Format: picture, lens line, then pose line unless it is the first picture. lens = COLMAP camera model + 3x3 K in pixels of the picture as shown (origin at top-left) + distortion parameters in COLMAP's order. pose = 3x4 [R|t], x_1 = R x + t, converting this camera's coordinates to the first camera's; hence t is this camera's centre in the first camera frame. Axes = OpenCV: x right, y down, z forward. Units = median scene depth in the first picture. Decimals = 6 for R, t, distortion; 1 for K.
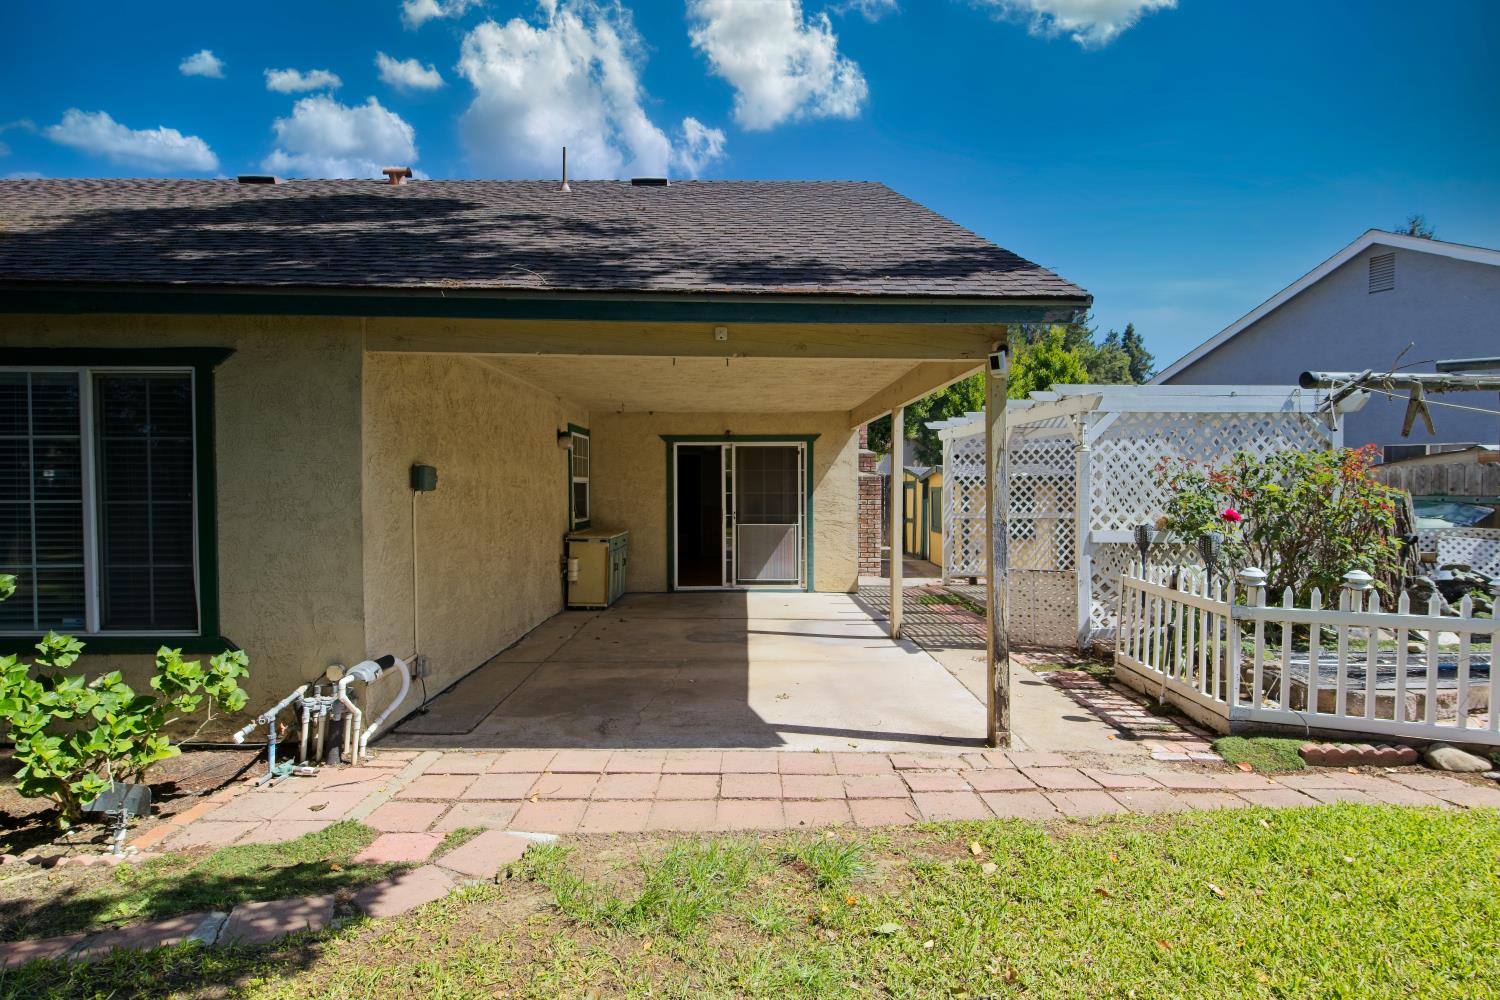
lens RADIAL K [[738.8, 0, 747.6], [0, 738.8, 498.2], [0, 0, 1]] dist [0.011489, -0.000314]
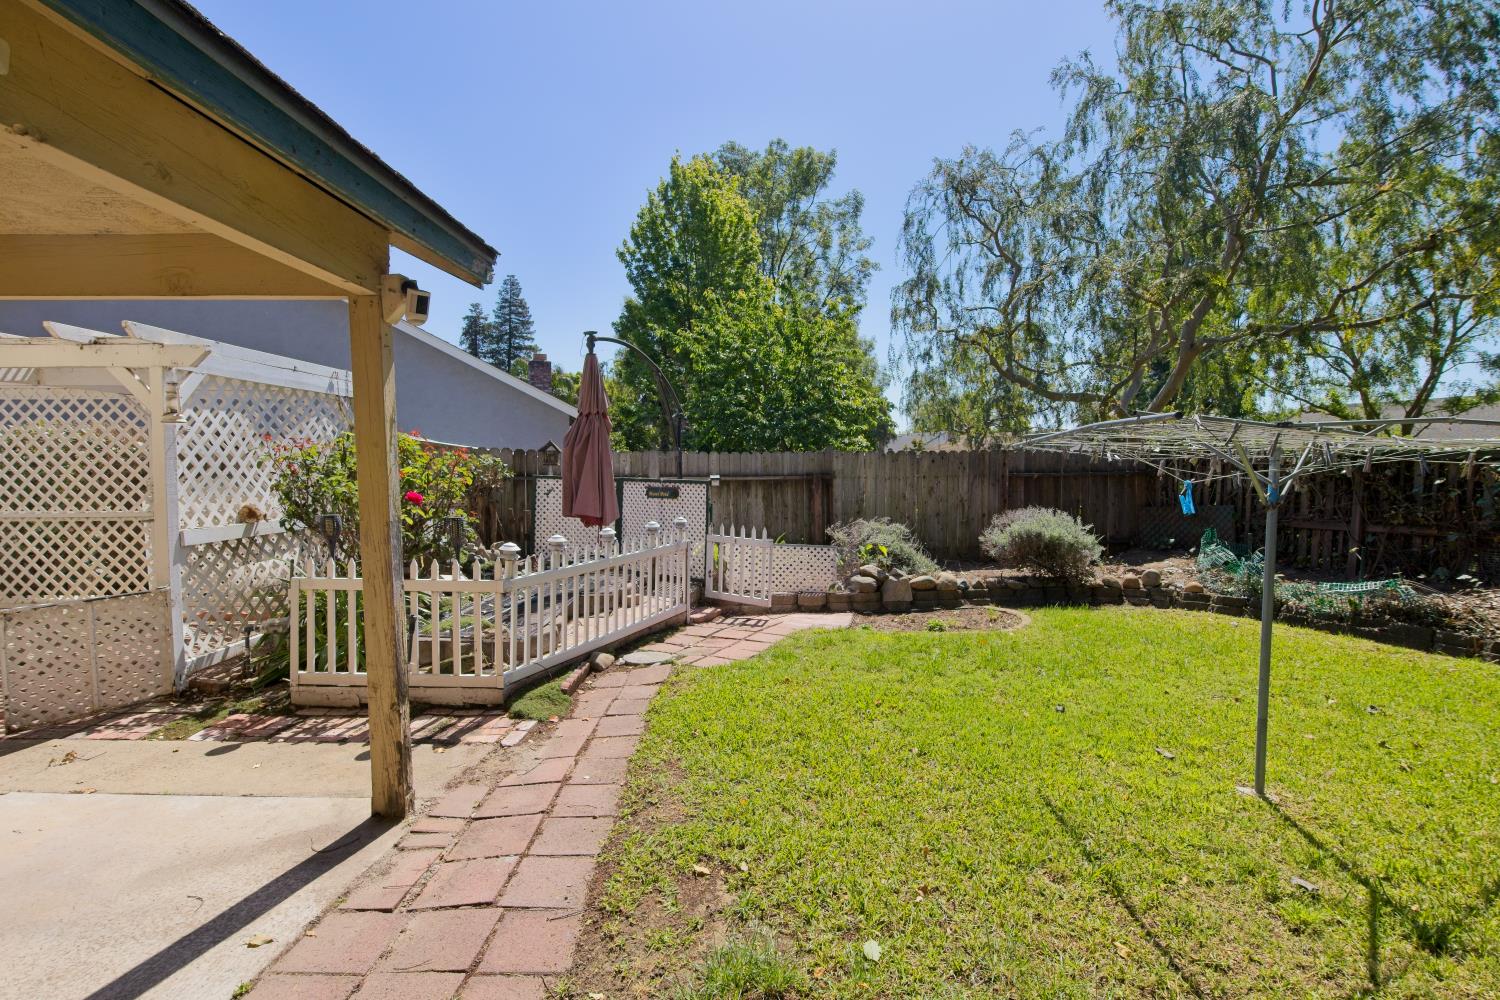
lens RADIAL K [[738.8, 0, 748.3], [0, 738.8, 496.0], [0, 0, 1]] dist [0.011489, -0.000314]
pose [[0.016892, -0.038647, 0.999110, -0.369330], [0.022606, 0.999012, 0.038261, -0.006885], [-0.999602, 0.021939, 0.017749, 0.599462]]
